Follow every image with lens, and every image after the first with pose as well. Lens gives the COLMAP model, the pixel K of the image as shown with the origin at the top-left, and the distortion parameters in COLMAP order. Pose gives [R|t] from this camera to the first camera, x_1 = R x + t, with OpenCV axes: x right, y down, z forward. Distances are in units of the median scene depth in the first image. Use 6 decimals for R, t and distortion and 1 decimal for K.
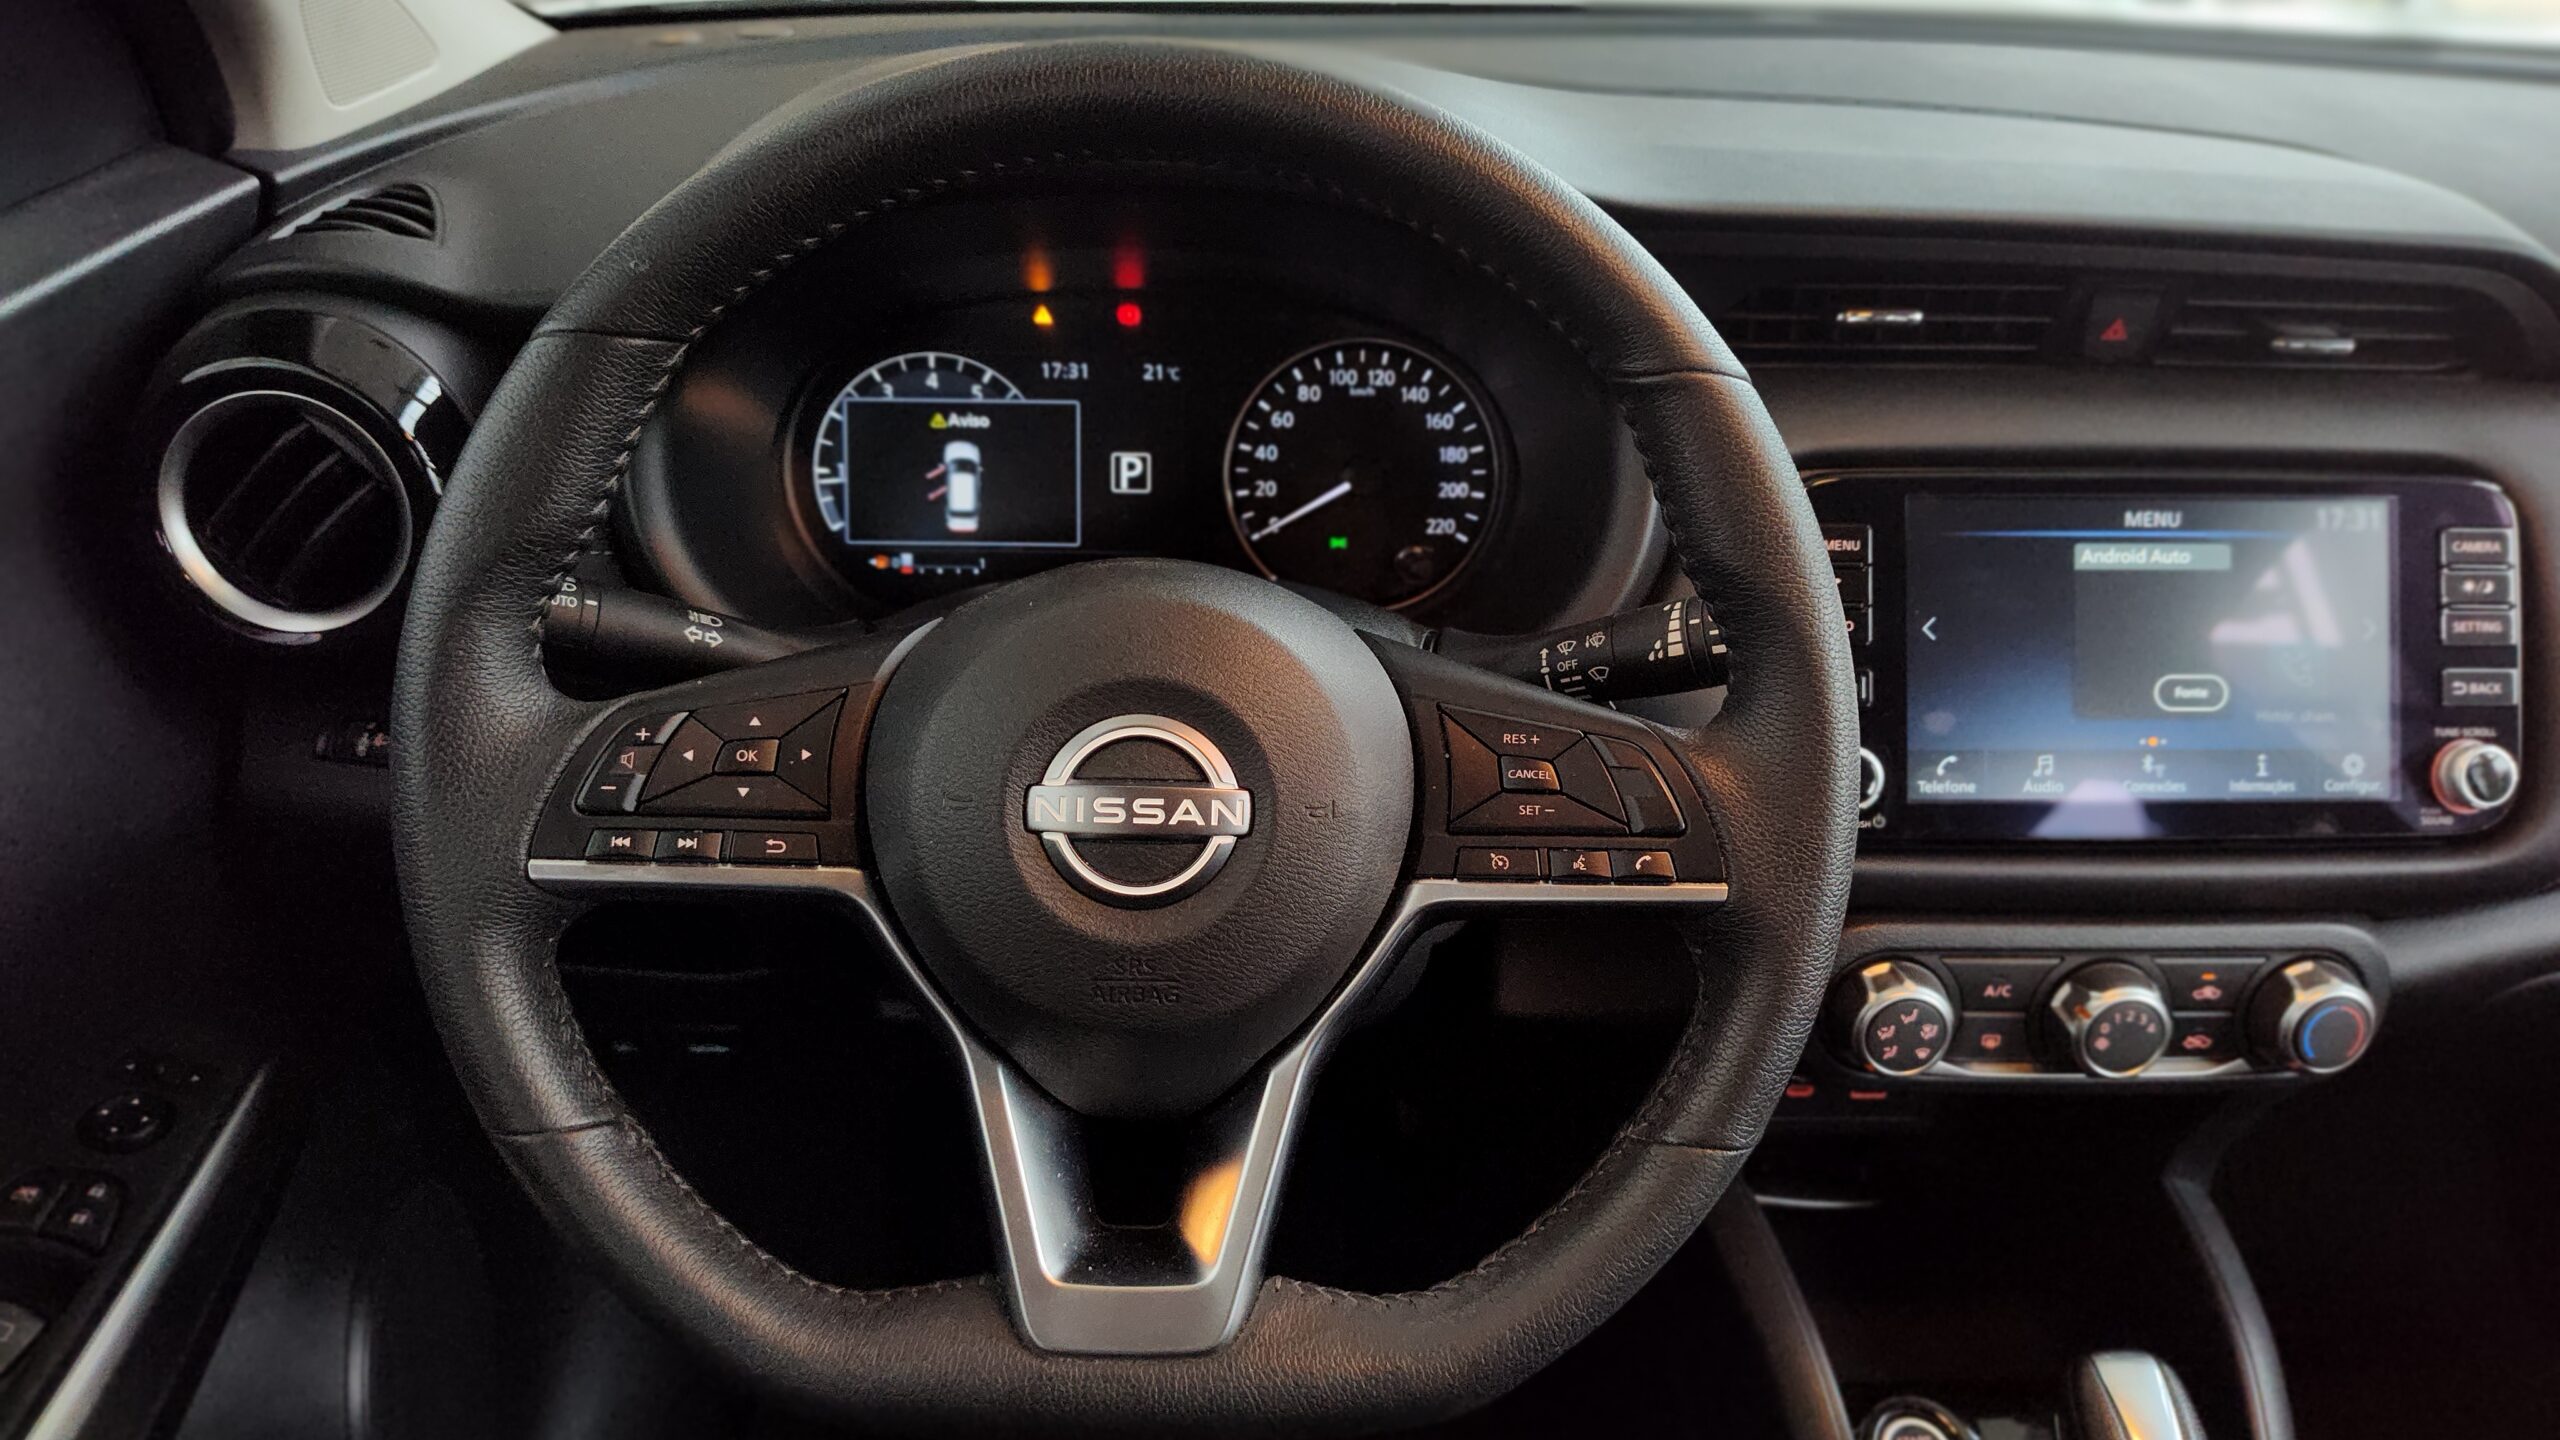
lens RADIAL K [[1746.9, 0, 1275.9], [0, 1746.9, 706.0], [0, 0, 1]] dist [0.028891, -0.066635]
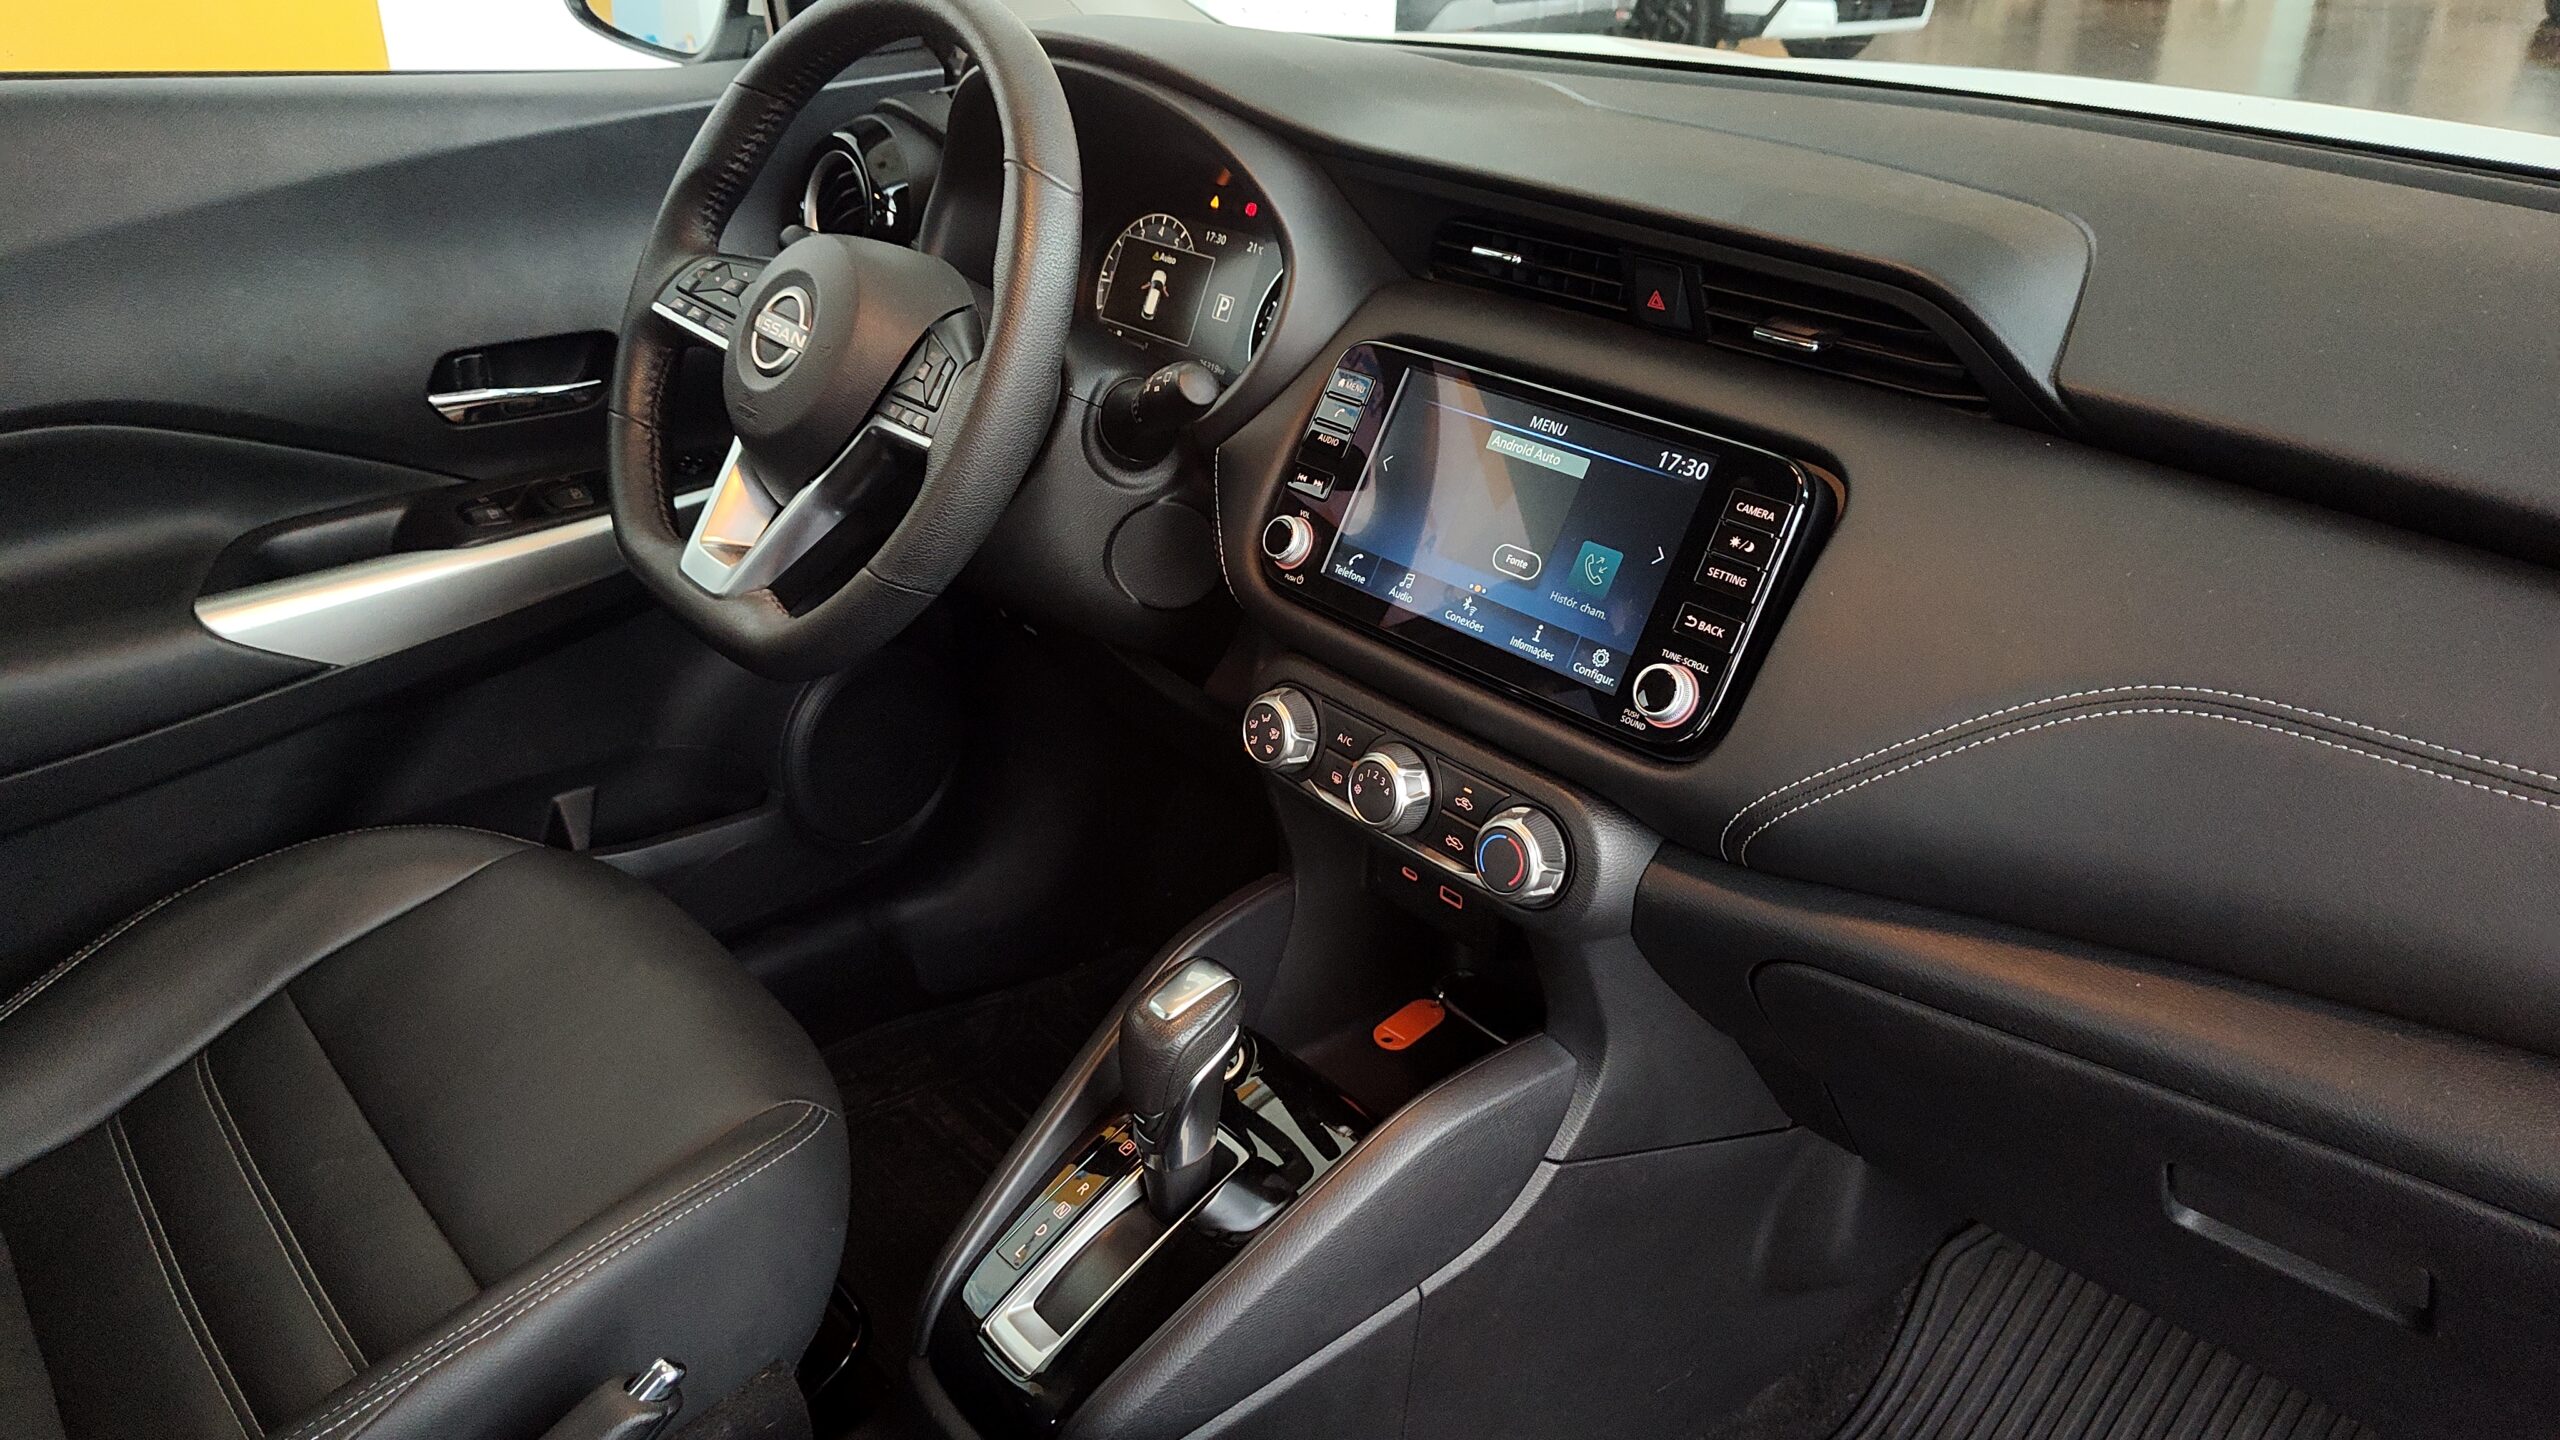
lens RADIAL K [[1776.0, 0, 1272.7], [0, 1776.0, 693.3], [0, 0, 1]] dist [0.046613, -0.077965]
pose [[0.637776, 0.322498, -0.699455, 1.149501], [-0.385041, 0.920000, 0.073098, 0.046142], [0.667072, 0.222699, 0.710929, -0.004473]]
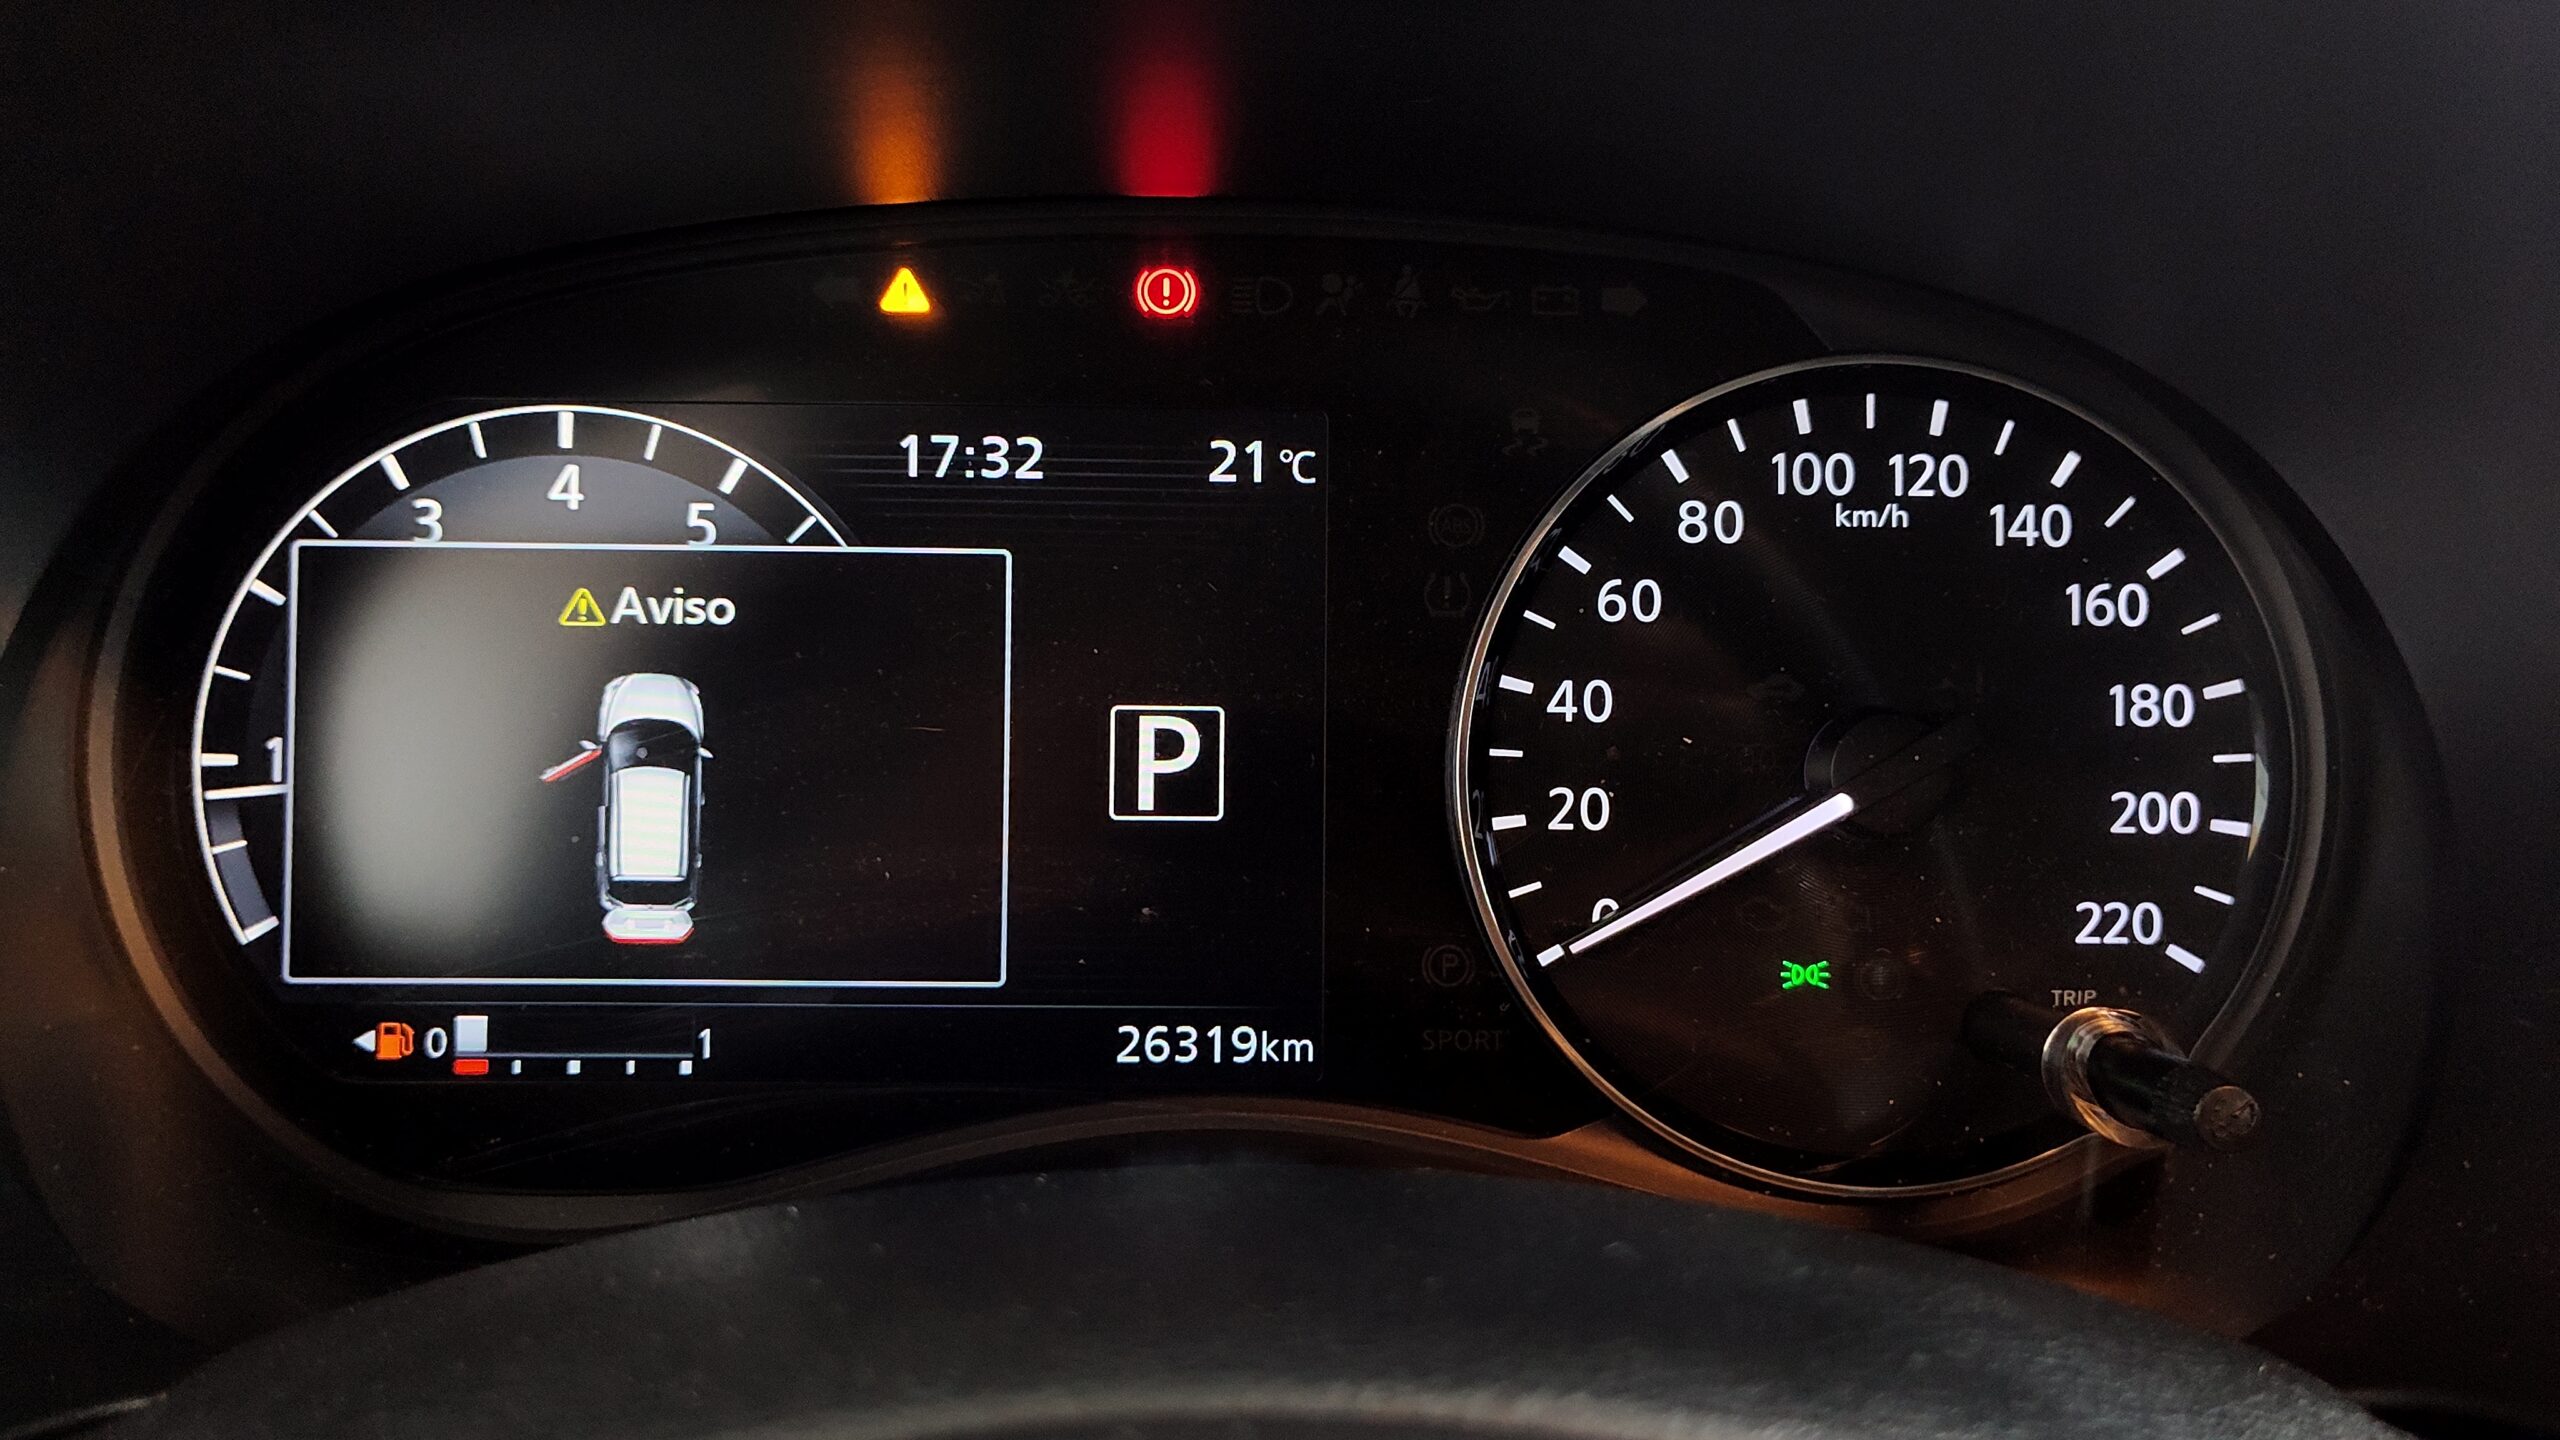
lens RADIAL K [[1779.7, 0, 1280.0], [0, 1779.7, 720.0], [0, 0, 1]] dist [0.005534, -0.007172]
pose [[0.999943, -0.002176, -0.010425, -0.058554], [0.000820, 0.991723, -0.128393, -0.098979], [0.010618, 0.128377, 0.991669, 0.671570]]
